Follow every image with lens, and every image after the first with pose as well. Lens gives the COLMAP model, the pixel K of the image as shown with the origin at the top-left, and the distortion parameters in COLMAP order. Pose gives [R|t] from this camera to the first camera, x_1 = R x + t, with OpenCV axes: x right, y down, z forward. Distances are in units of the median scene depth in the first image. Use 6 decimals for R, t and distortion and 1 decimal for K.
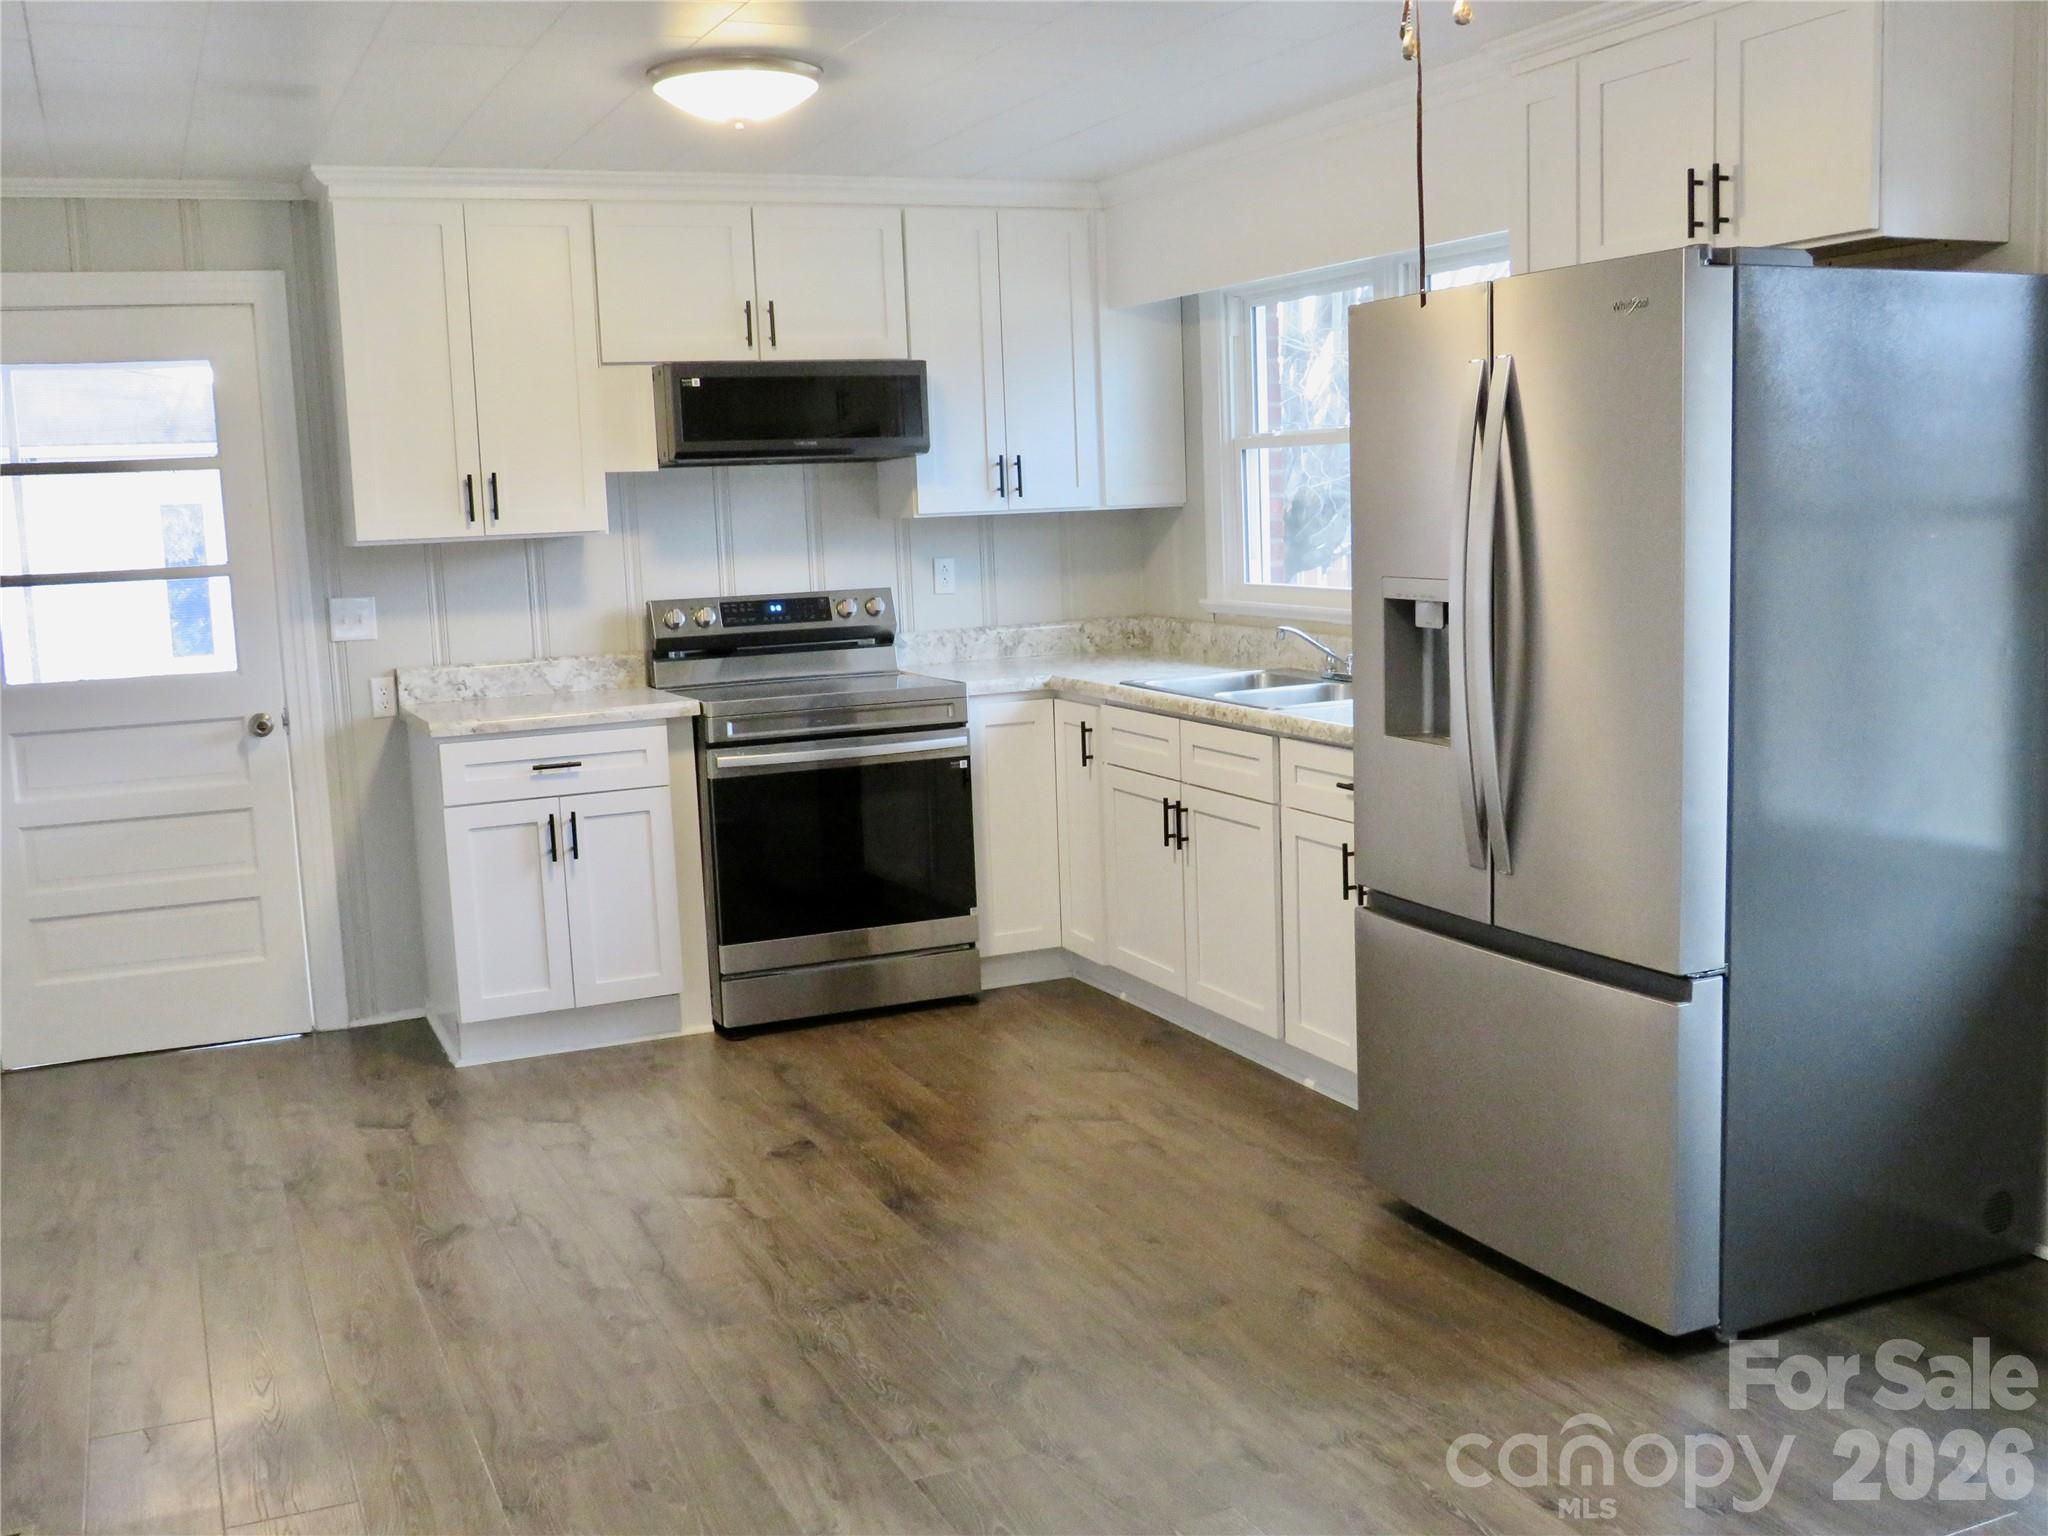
lens RADIAL K [[2022.0, 0, 1018.6], [0, 2022.0, 773.2], [0, 0, 1]] dist [-0.037998, 0.022989]
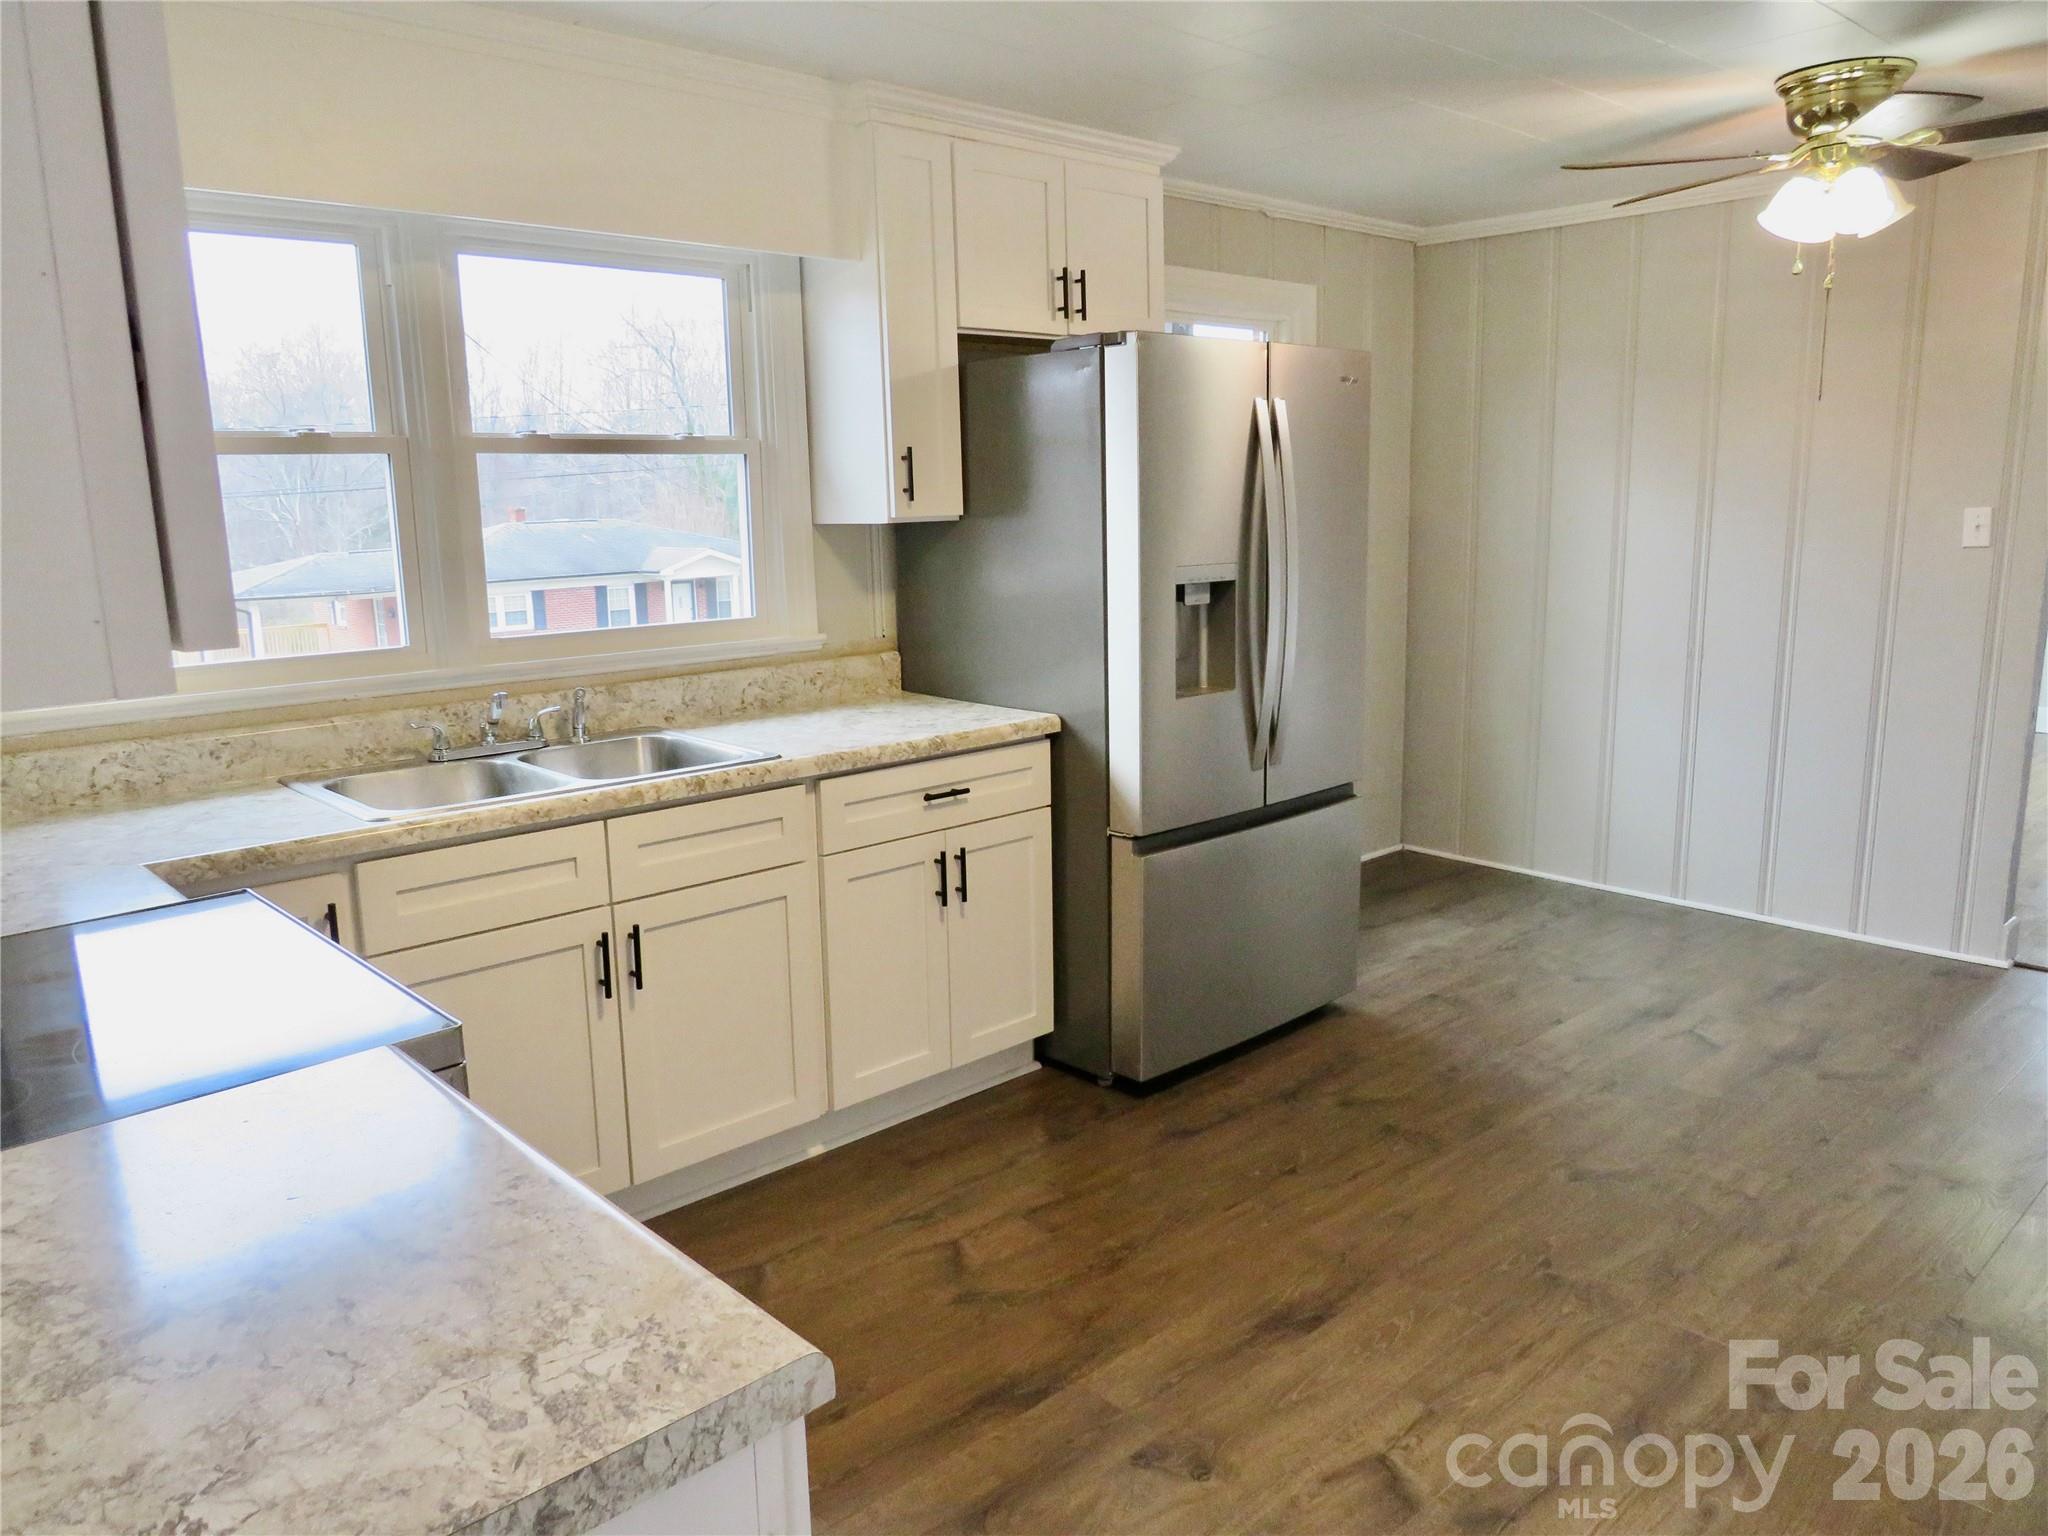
lens RADIAL K [[1451.5, 0, 991.4], [0, 1451.5, 779.4], [0, 0, 1]] dist [-0.052731, 0.049015]
pose [[-0.317726, -0.140838, 0.937665, -0.418146], [0.164985, 0.965610, 0.200941, -0.113718], [-0.933718, 0.218545, -0.283563, 0.941969]]
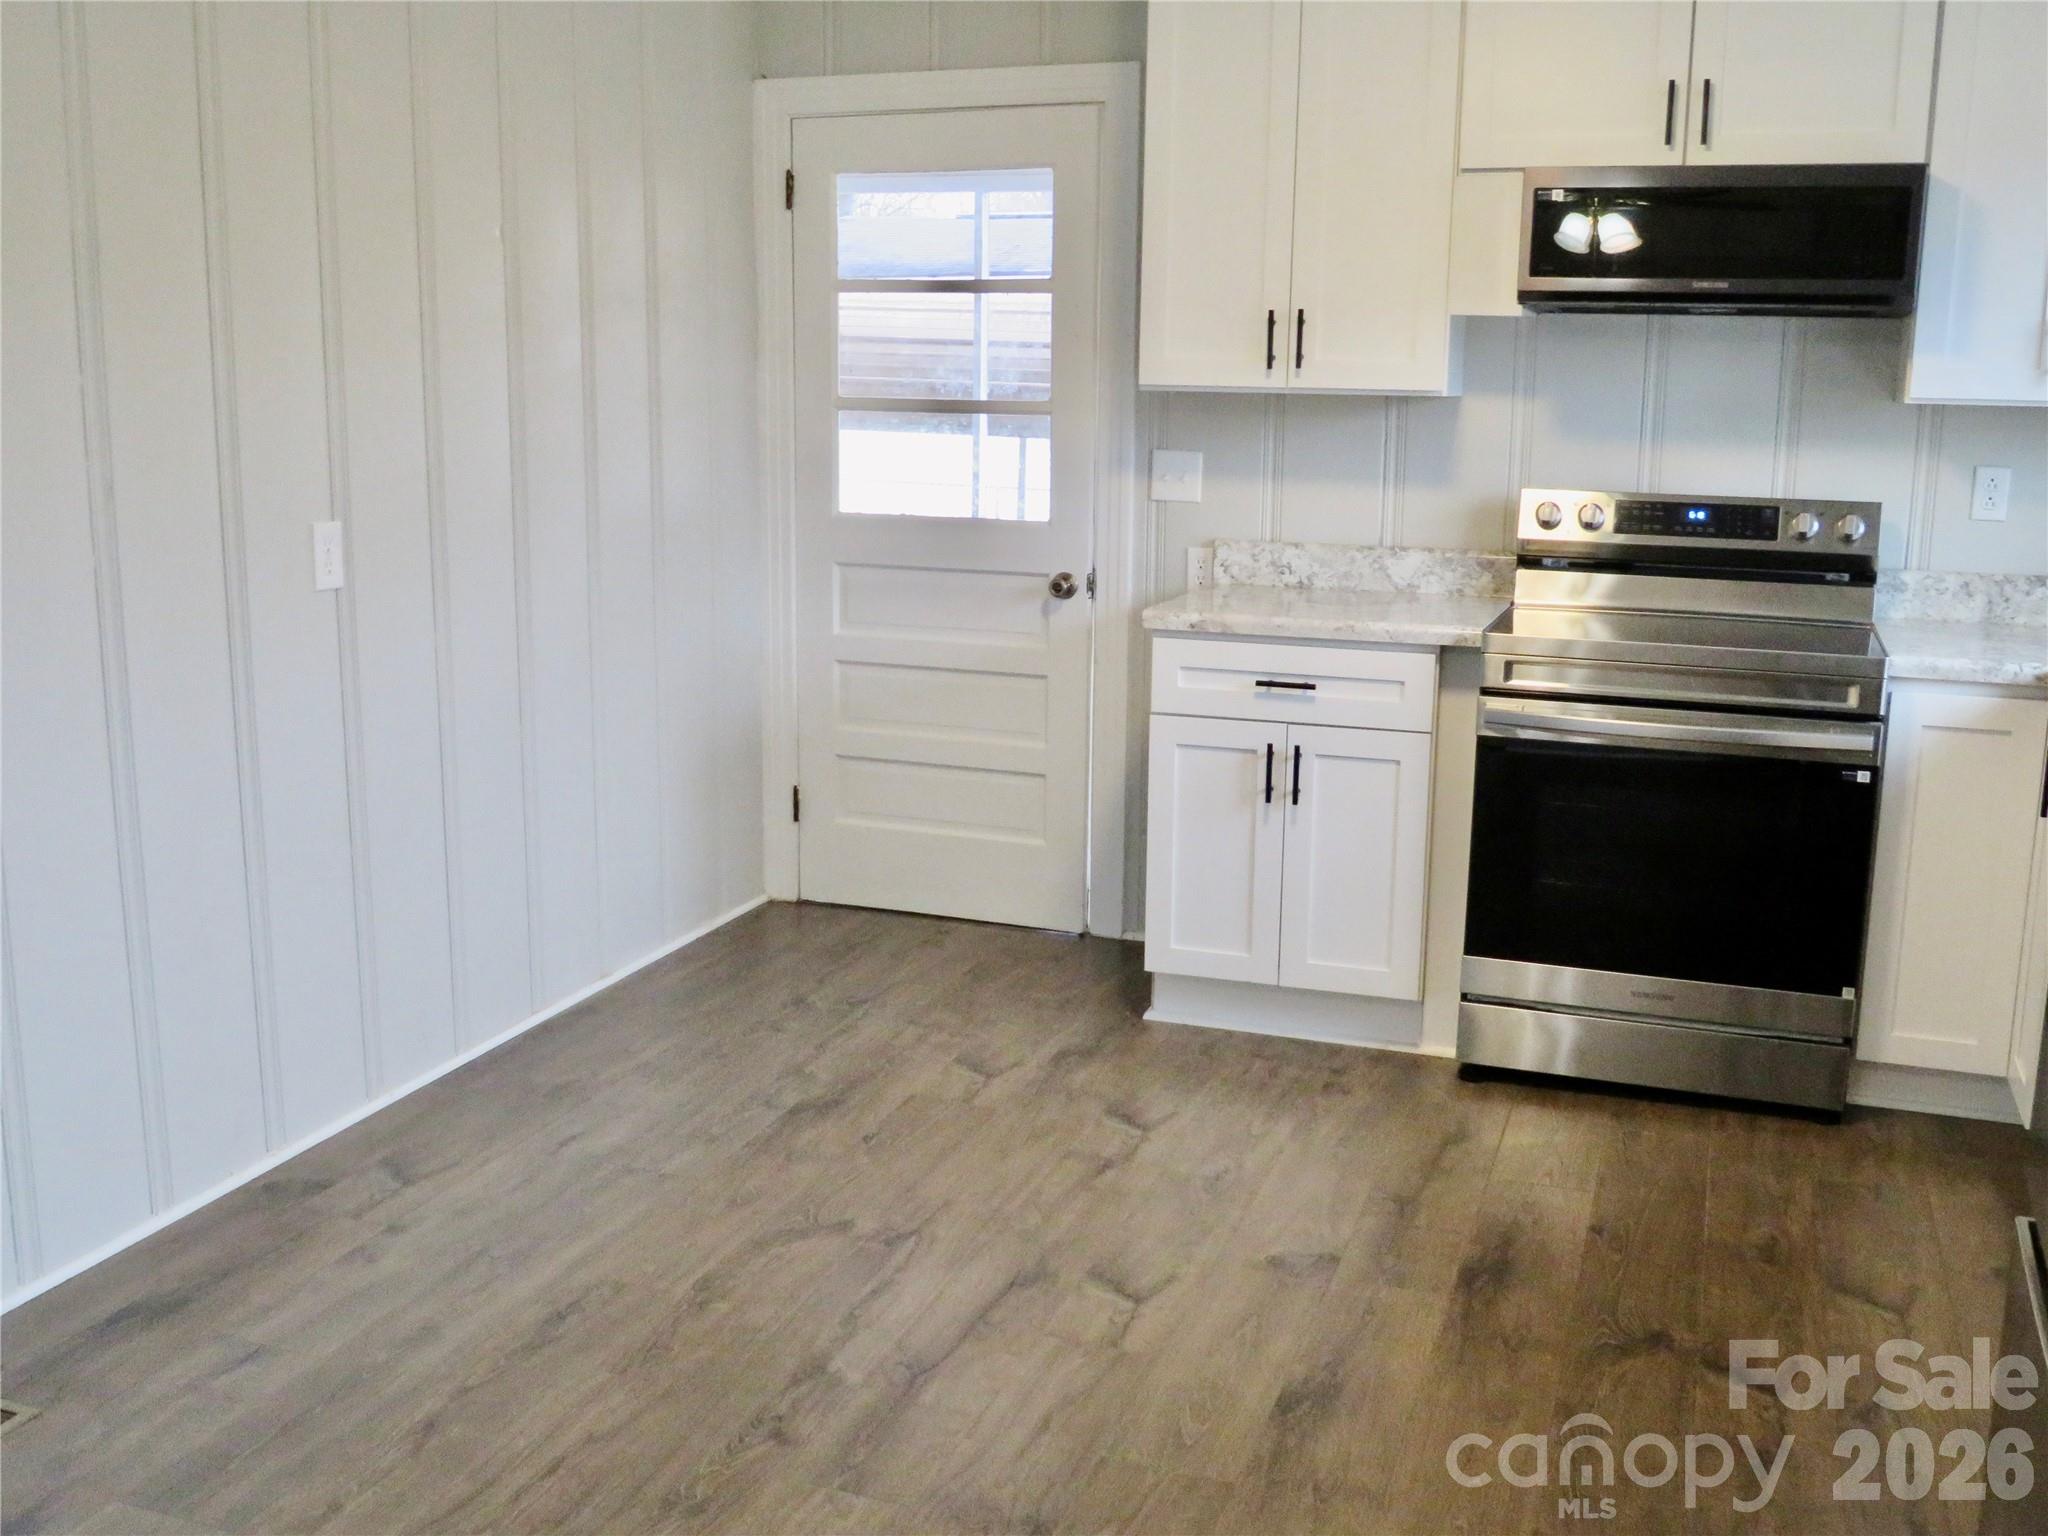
lens RADIAL K [[2022.0, 0, 1018.6], [0, 2022.0, 773.2], [0, 0, 1]] dist [-0.037998, 0.022989]
pose [[0.725234, 0.186910, -0.662647, 0.216207], [-0.136761, 0.982375, 0.127417, -0.053537], [0.674783, -0.001783, 0.738014, 0.326843]]
